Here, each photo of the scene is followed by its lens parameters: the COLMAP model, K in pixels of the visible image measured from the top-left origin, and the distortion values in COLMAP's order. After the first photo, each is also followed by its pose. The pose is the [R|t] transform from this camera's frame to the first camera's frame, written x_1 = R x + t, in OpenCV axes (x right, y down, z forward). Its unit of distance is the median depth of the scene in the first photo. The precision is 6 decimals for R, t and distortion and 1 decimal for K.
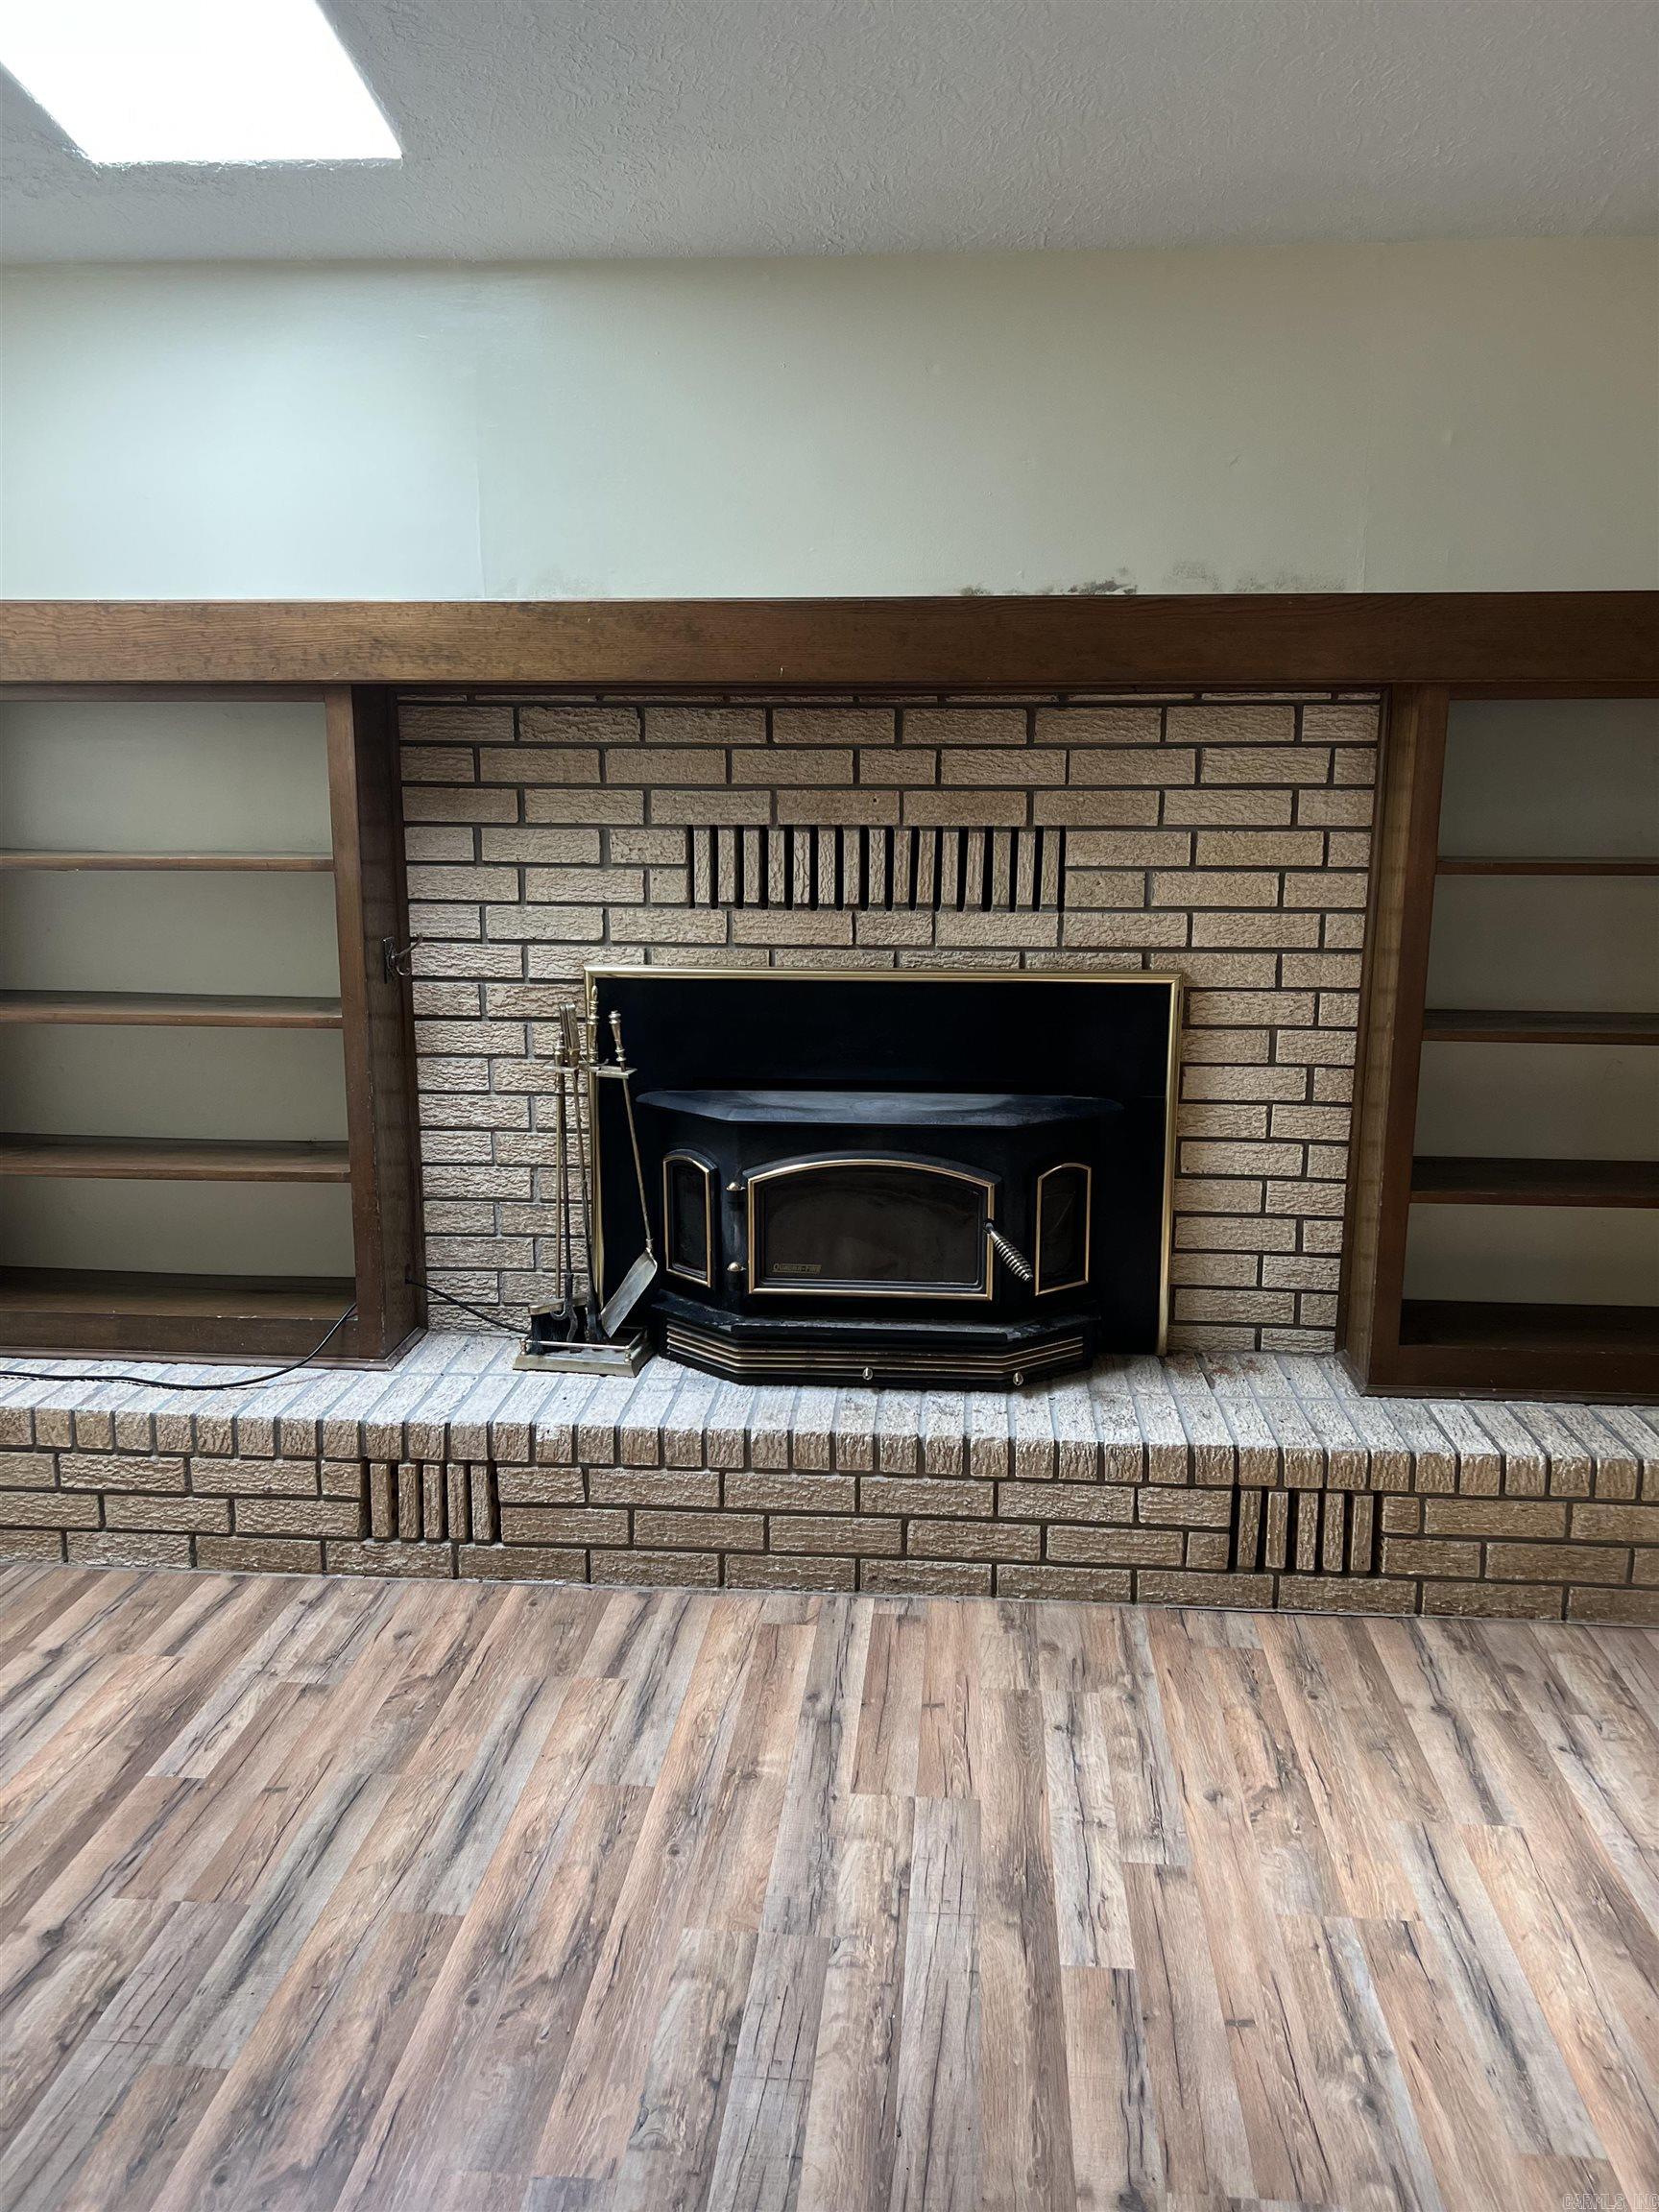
lens RADIAL K [[1675.7, 0, 834.6], [0, 1675.7, 1105.0], [0, 0, 1]] dist [0.076353, 0.000004]
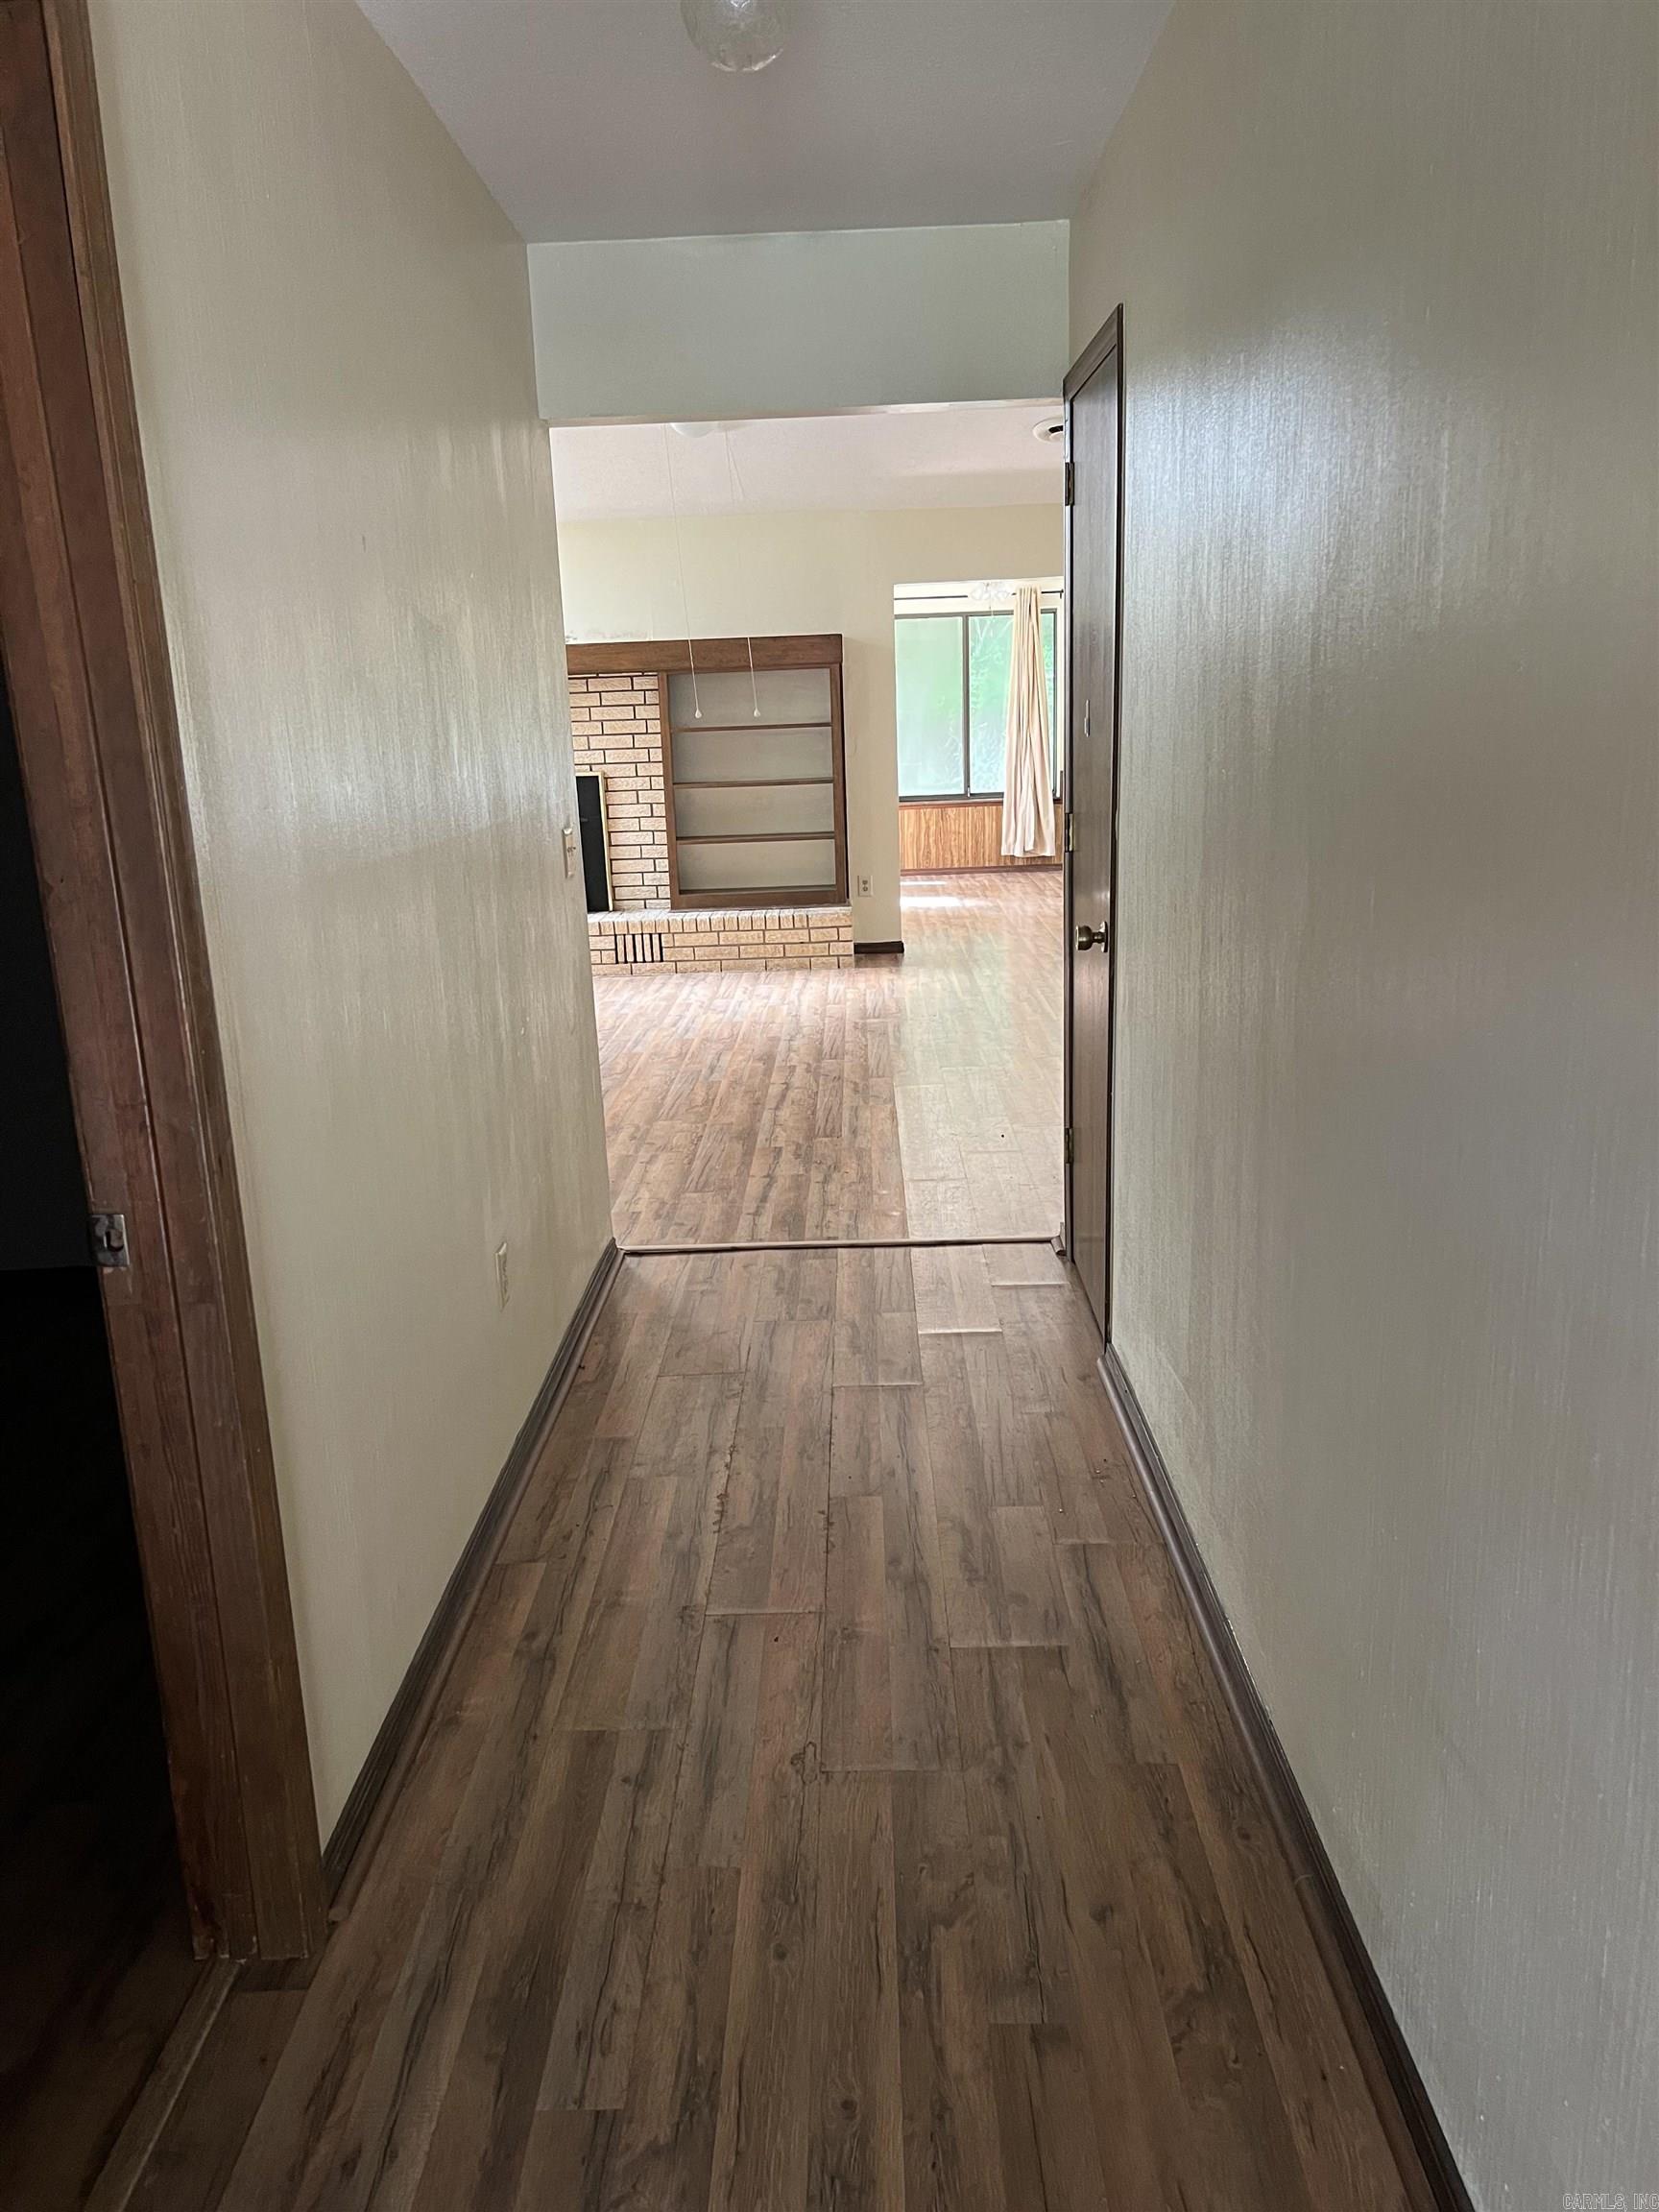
lens RADIAL K [[1675.7, 0, 822.4], [0, 1675.7, 1111.3], [0, 0, 1]] dist [0.076353, 0.000004]
pose [[0.994758, -0.059751, 0.082983, 0.309738], [0.054449, 0.996415, 0.064754, 0.336344], [-0.086554, -0.059896, 0.994445, -1.942958]]
